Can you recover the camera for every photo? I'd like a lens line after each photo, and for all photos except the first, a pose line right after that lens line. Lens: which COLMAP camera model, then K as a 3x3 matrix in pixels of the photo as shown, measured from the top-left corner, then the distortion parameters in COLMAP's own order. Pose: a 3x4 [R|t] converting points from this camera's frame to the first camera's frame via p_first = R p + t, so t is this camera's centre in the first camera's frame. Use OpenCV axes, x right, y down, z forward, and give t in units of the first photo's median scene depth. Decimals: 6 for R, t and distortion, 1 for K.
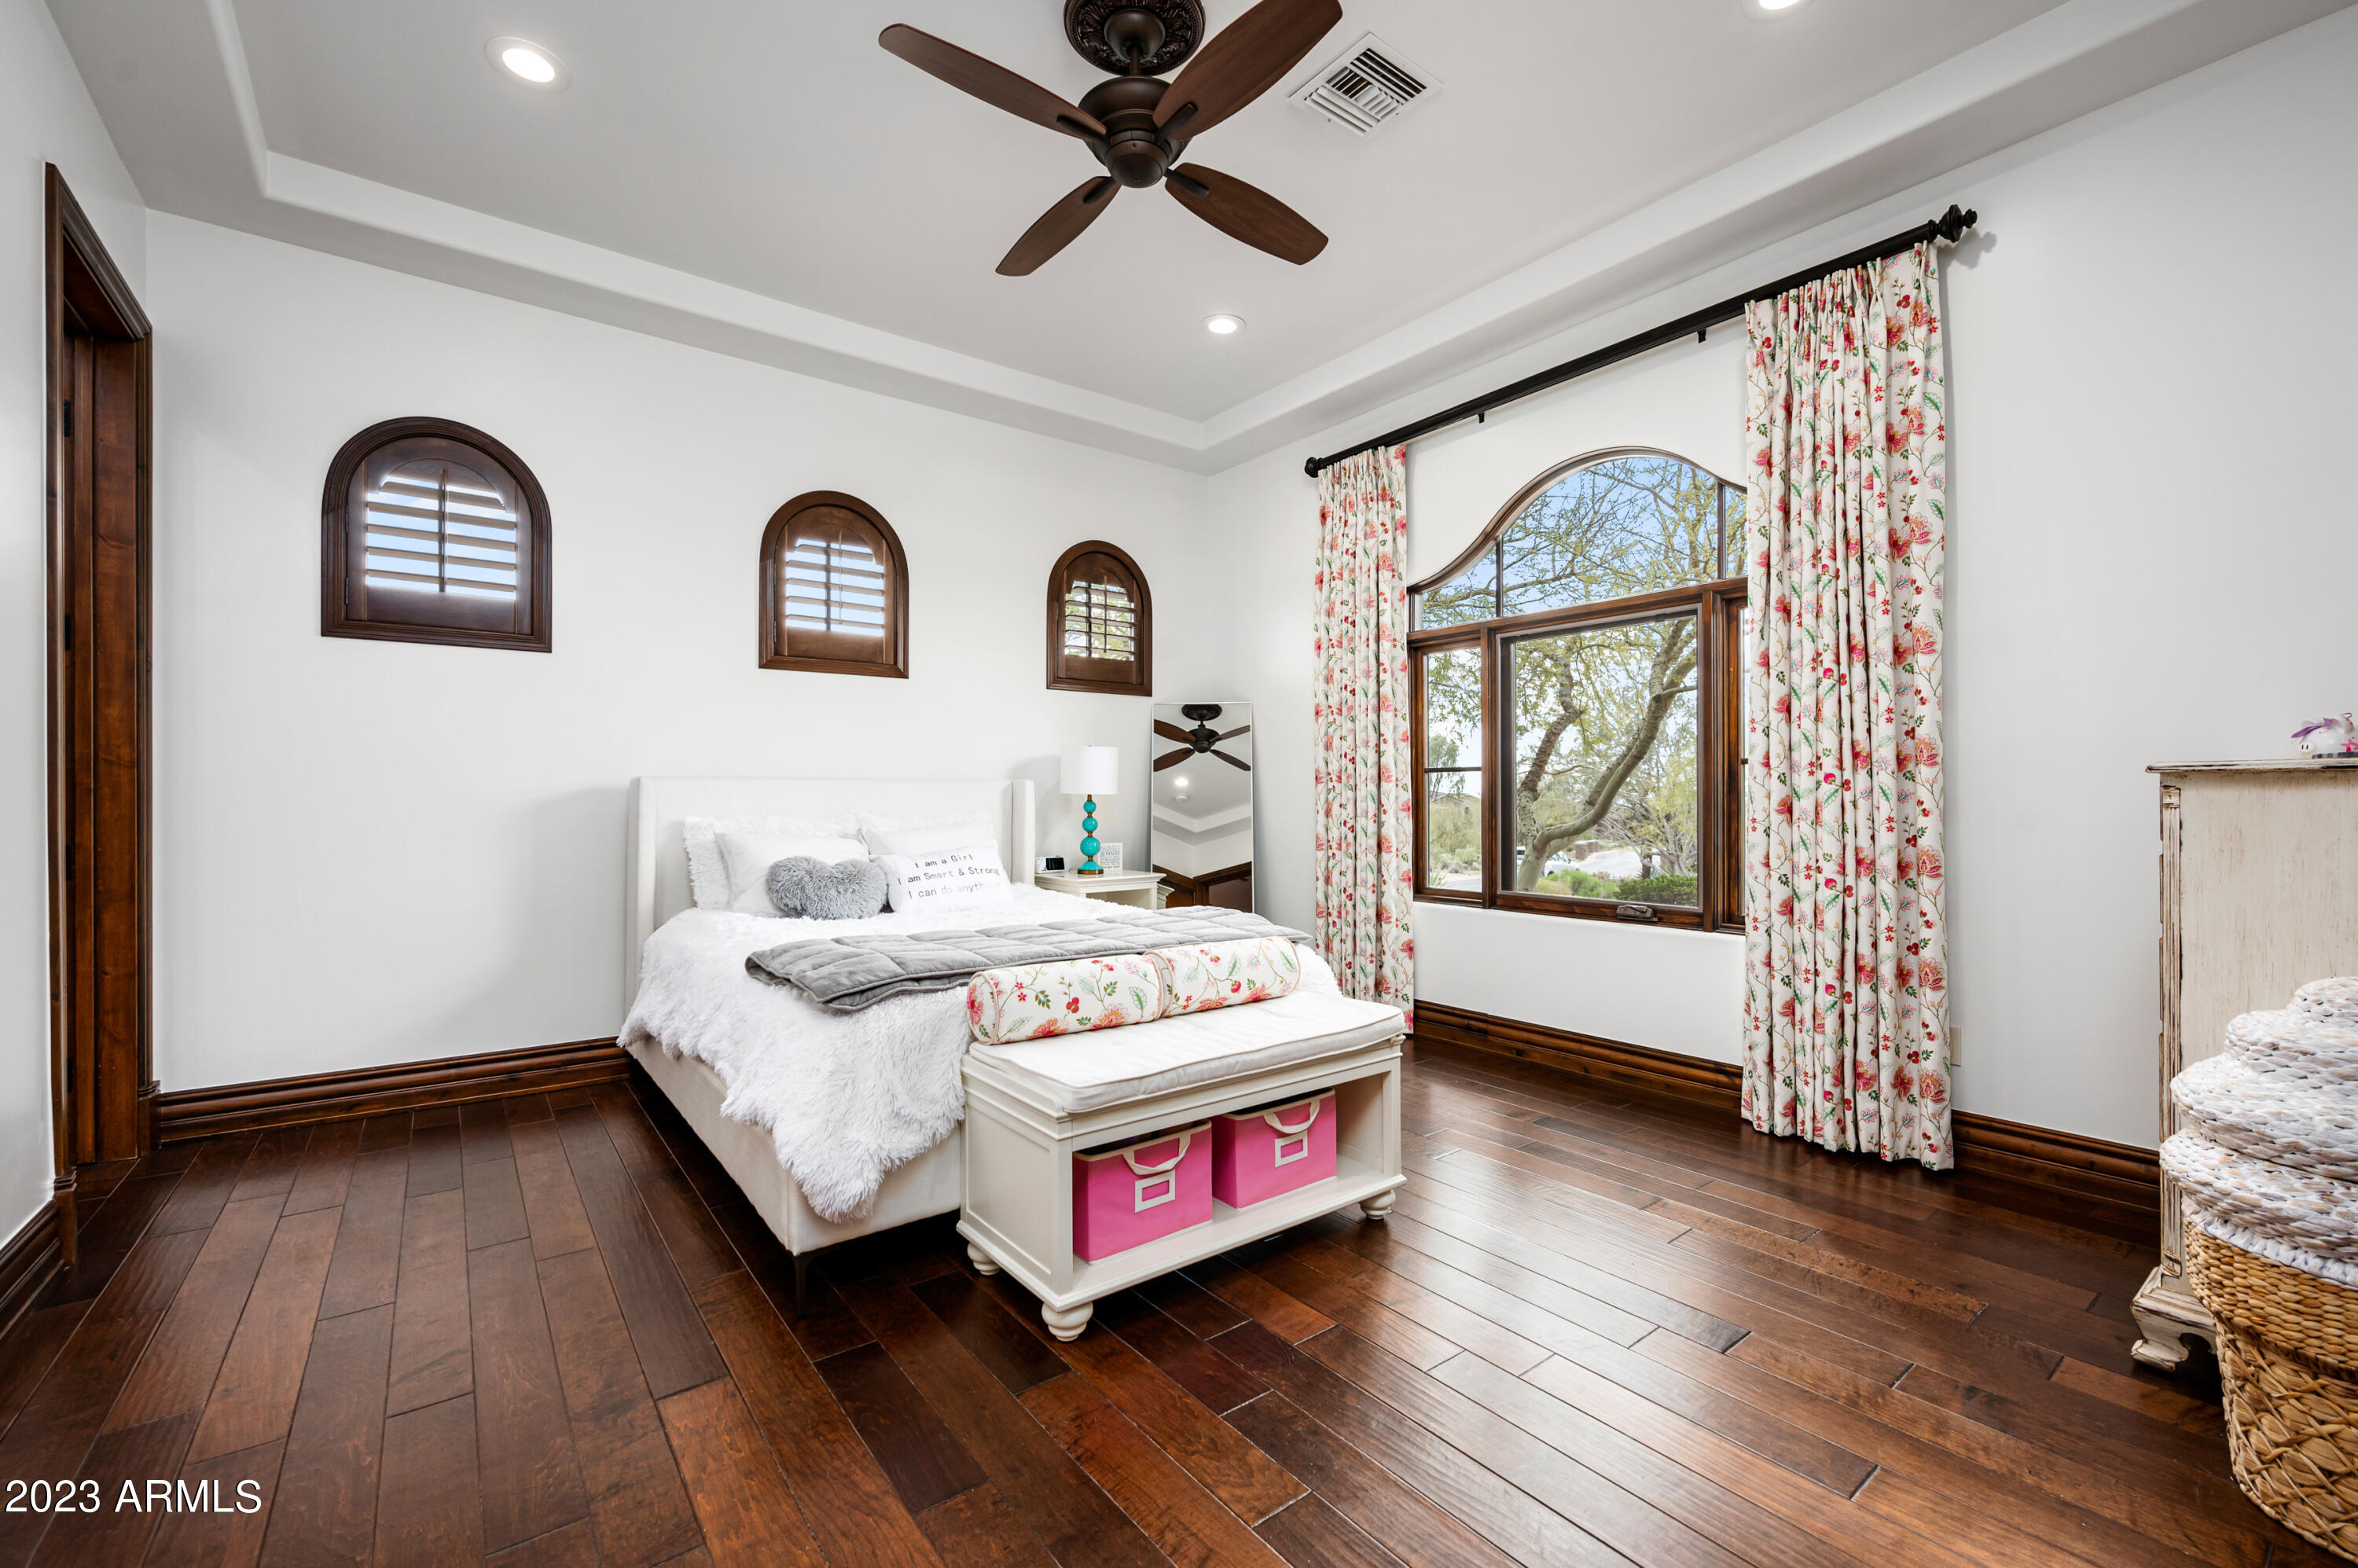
lens RADIAL K [[966.3, 0, 1180.0], [0, 966.3, 787.0], [0, 0, 1]] dist [0.001671, 0.000025]
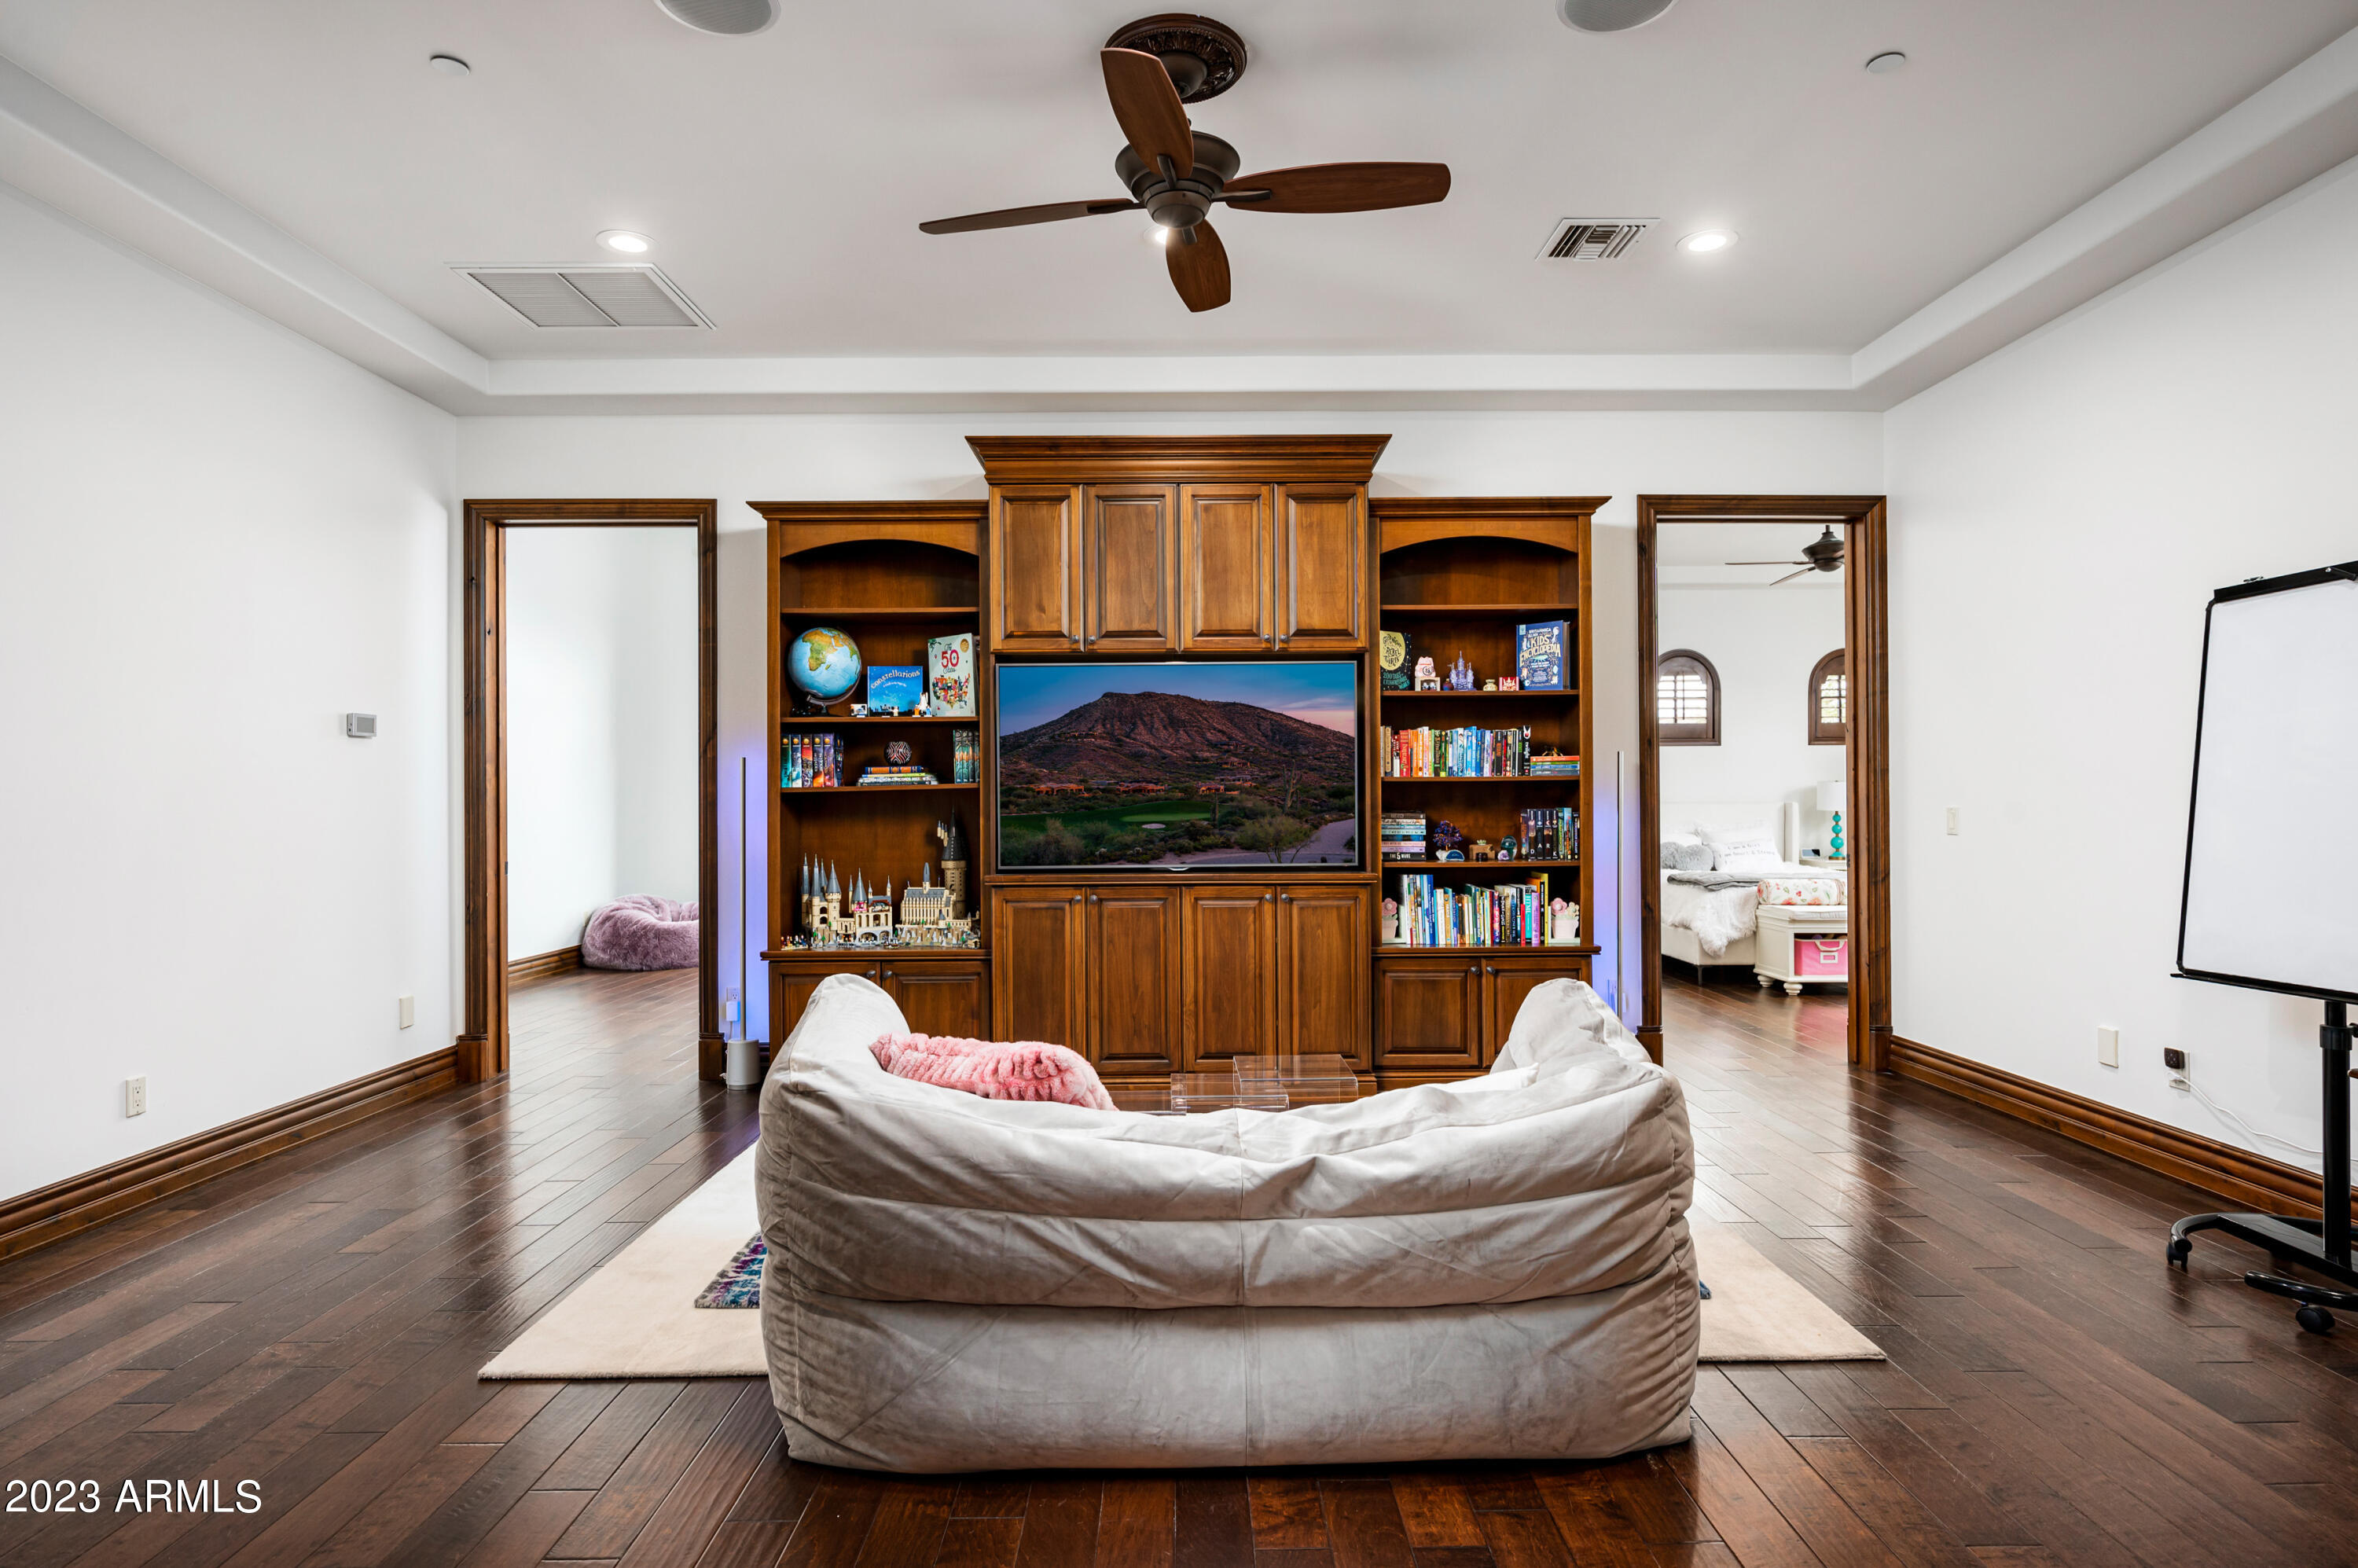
lens RADIAL K [[1263.9, 0, 1177.1], [0, 1263.9, 778.8], [0, 0, 1]] dist [0.003363, 0.000206]
pose [[0.797529, -0.008293, -0.603223, 0.338658], [0.006865, 0.999966, -0.004671, -0.048681], [0.603241, -0.000416, 0.797559, -1.523143]]
